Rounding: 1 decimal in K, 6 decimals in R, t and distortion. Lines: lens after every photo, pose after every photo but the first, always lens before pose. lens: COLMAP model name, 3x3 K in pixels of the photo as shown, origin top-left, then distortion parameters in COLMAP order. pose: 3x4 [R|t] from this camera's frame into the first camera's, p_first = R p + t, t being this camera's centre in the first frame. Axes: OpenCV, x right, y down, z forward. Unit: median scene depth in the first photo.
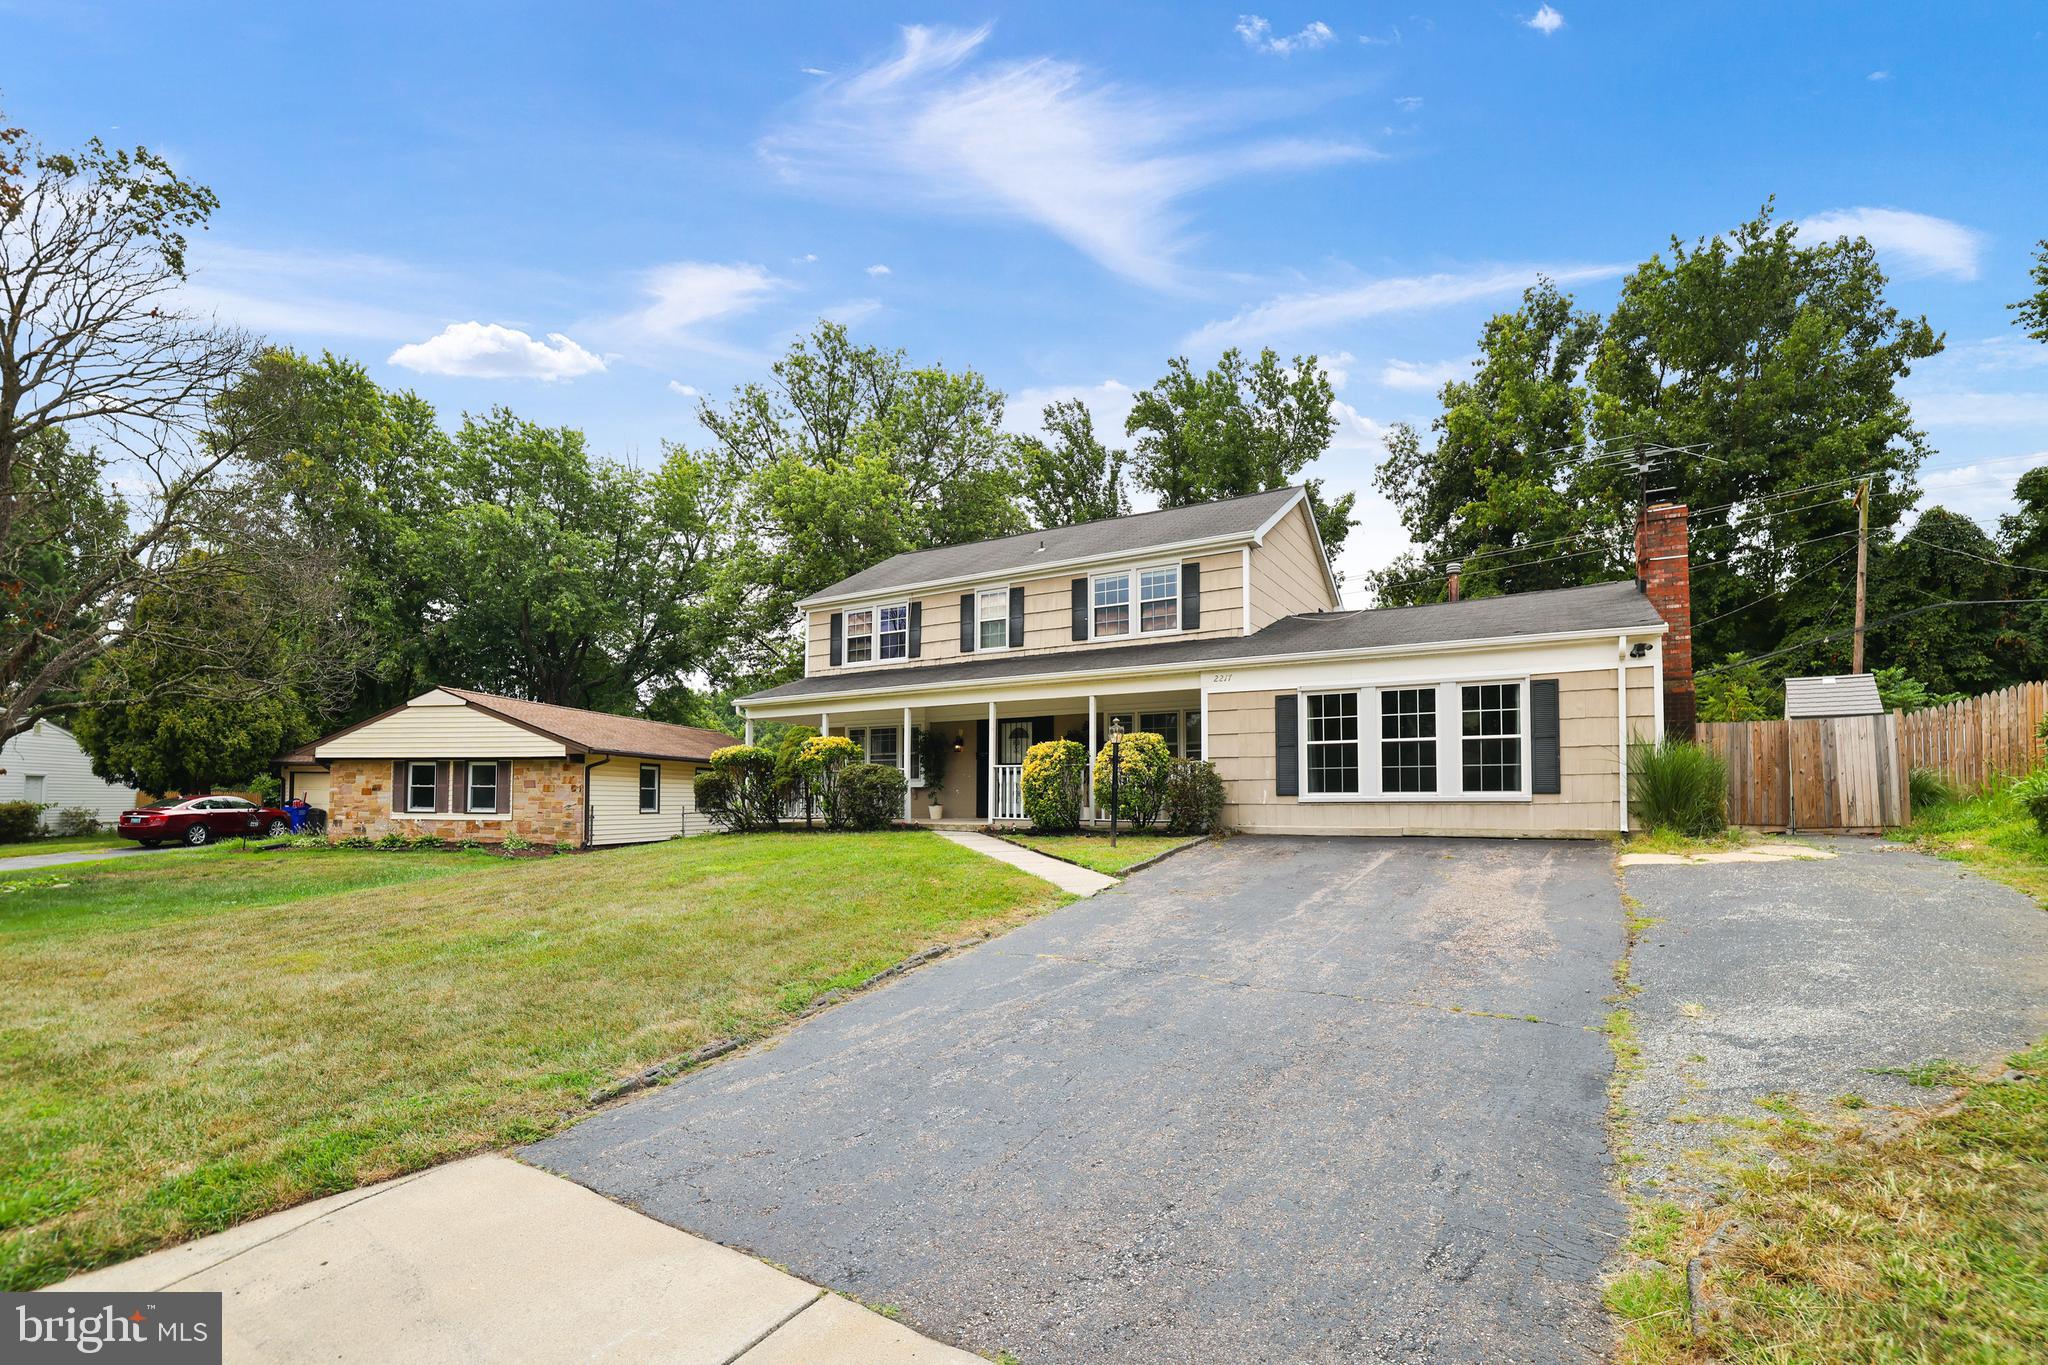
lens RADIAL K [[877.5, 0, 1036.3], [0, 877.5, 662.0], [0, 0, 1]] dist [-0.002252, -0.000115]
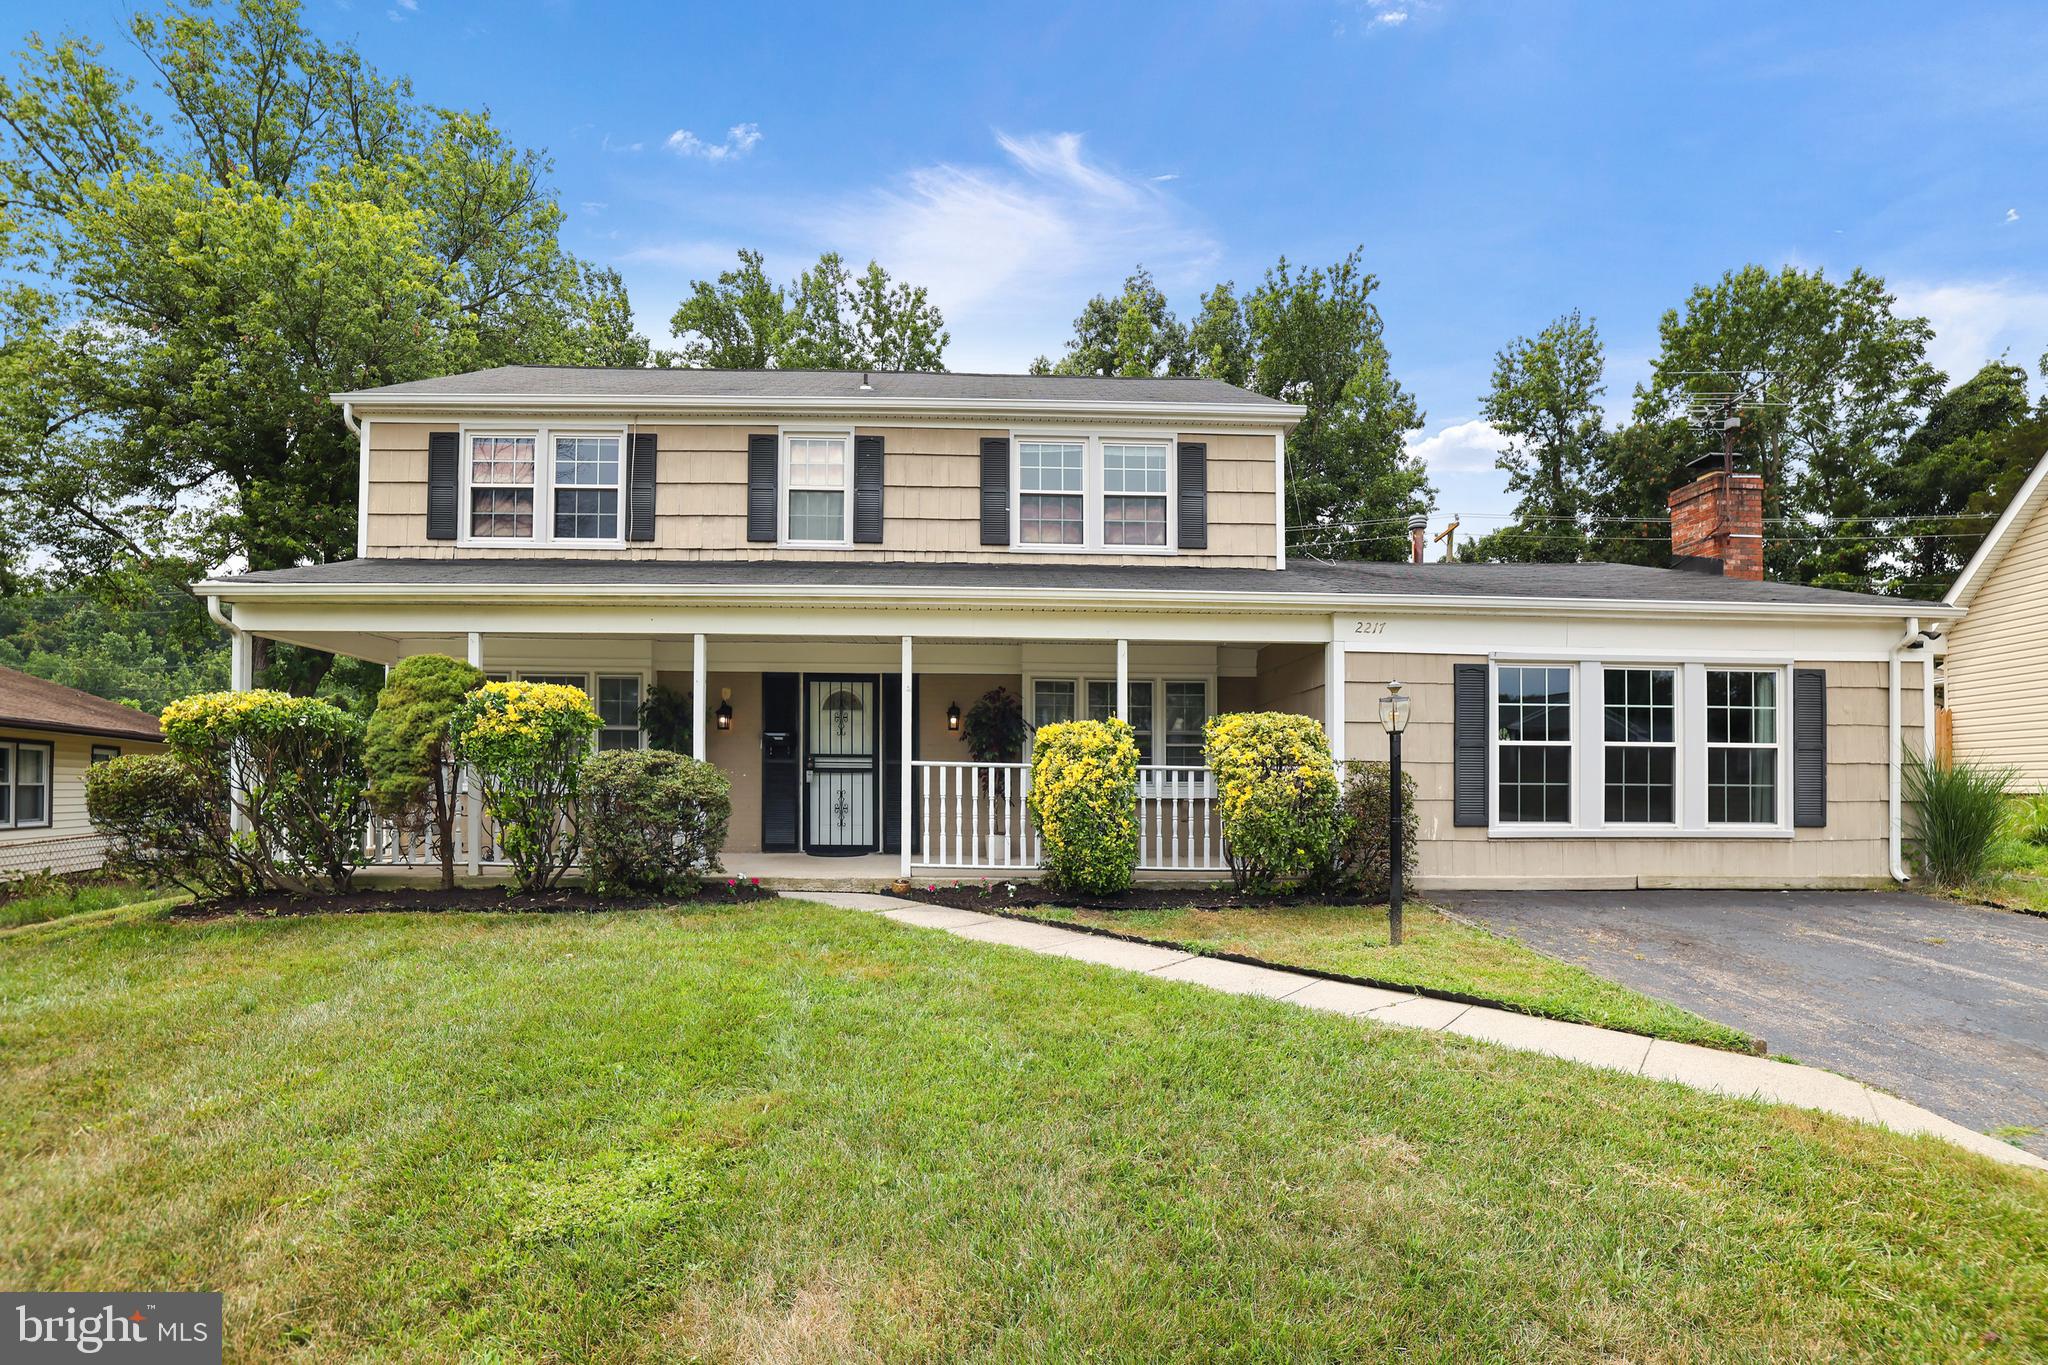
lens RADIAL K [[883.7, 0, 925.6], [0, 883.7, 721.7], [0, 0, 1]] dist [-0.027071, 0.010384]
pose [[0.865350, 0.042677, 0.499348, -0.274447], [-0.089829, 0.993440, 0.070765, 0.053774], [-0.493052, -0.106092, 0.863507, 0.511927]]
